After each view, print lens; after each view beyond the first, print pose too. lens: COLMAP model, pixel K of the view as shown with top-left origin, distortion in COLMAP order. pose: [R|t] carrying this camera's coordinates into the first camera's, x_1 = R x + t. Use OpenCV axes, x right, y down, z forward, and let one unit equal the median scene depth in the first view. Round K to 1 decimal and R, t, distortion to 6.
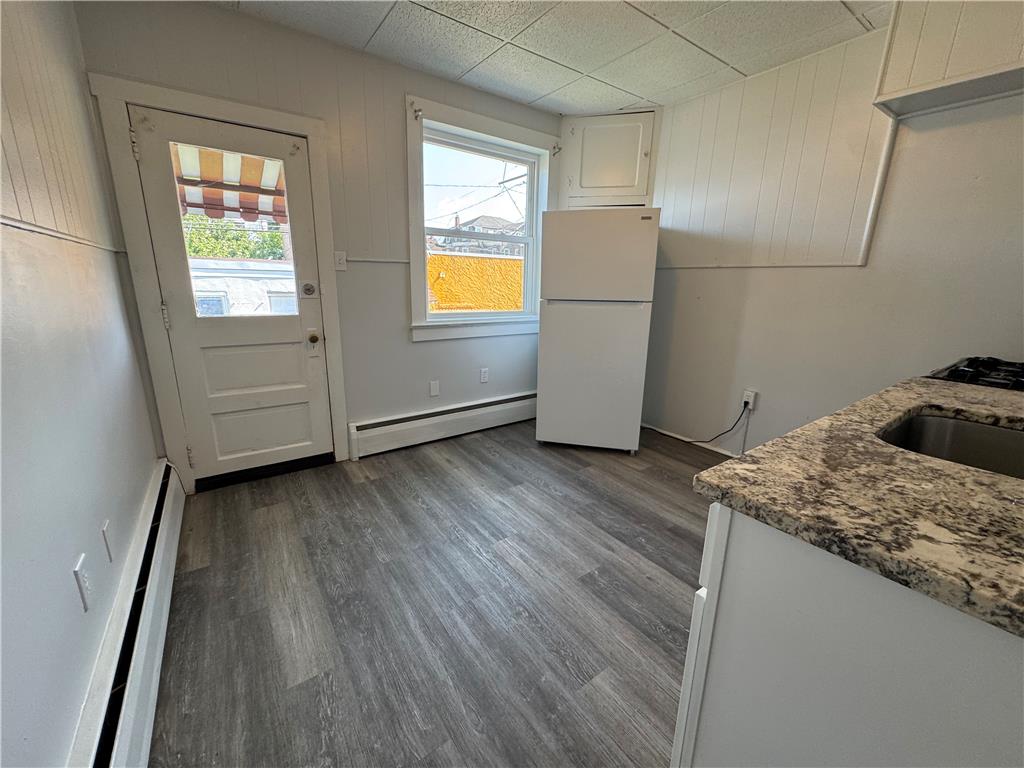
lens RADIAL K [[410.1, 0, 512.0], [0, 410.1, 384.0], [0, 0, 1]] dist [-0.001528, -0.000078]
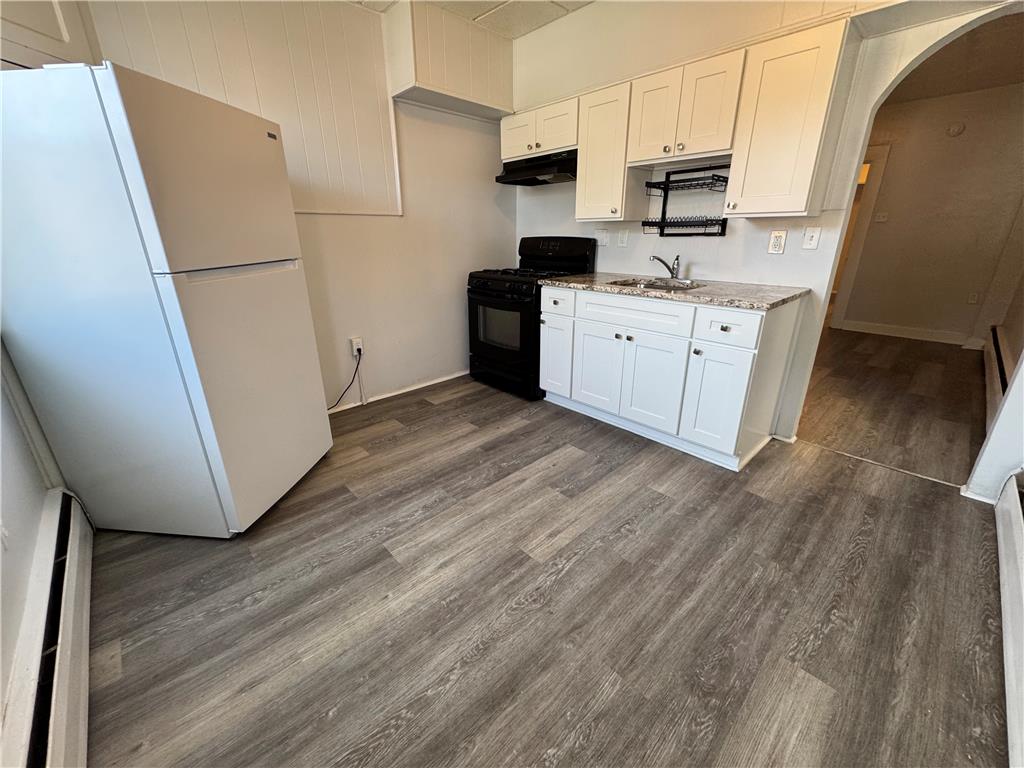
lens RADIAL K [[410.6, 0, 512.0], [0, 410.6, 380.1], [0, 0, 1]] dist [0.001173, 0.000093]
pose [[-0.138118, -0.351603, 0.925904, -0.711198], [0.245657, 0.893489, 0.375938, -0.272095], [-0.959467, 0.279379, -0.037033, 1.033773]]
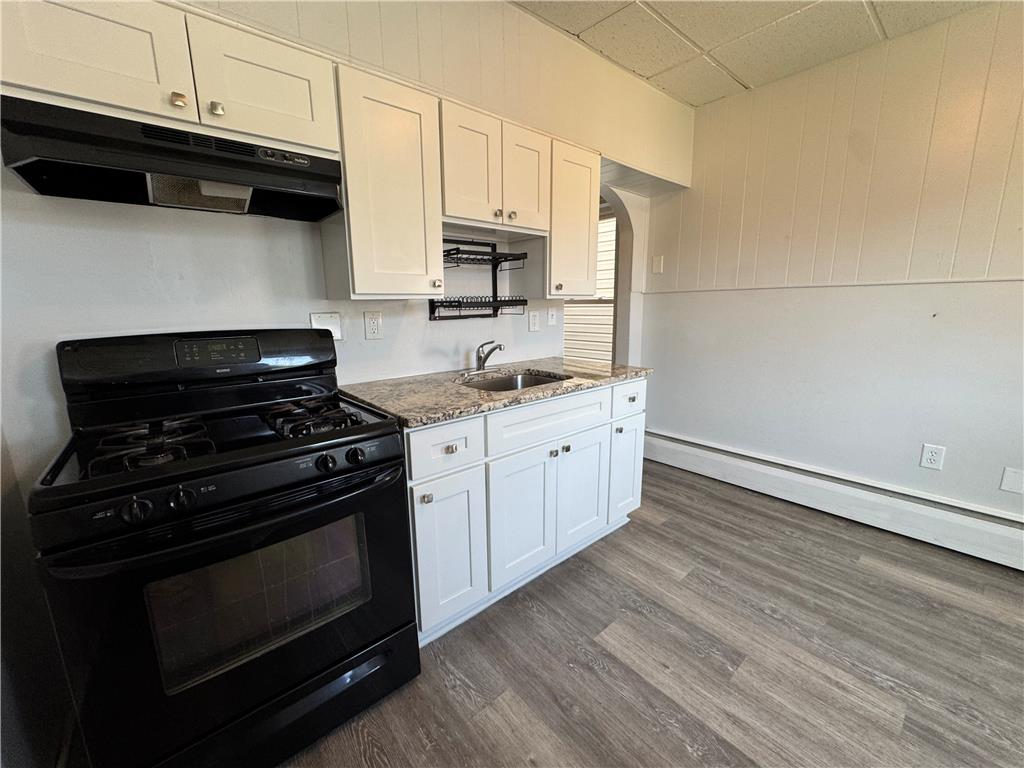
lens RADIAL K [[410.1, 0, 512.0], [0, 410.1, 384.0], [0, 0, 1]] dist [-0.001528, -0.000078]
pose [[-0.995367, 0.016981, -0.094638, 0.666504], [-0.024734, 0.905934, 0.422695, -0.356810], [0.092914, 0.423077, -0.901317, 1.383941]]
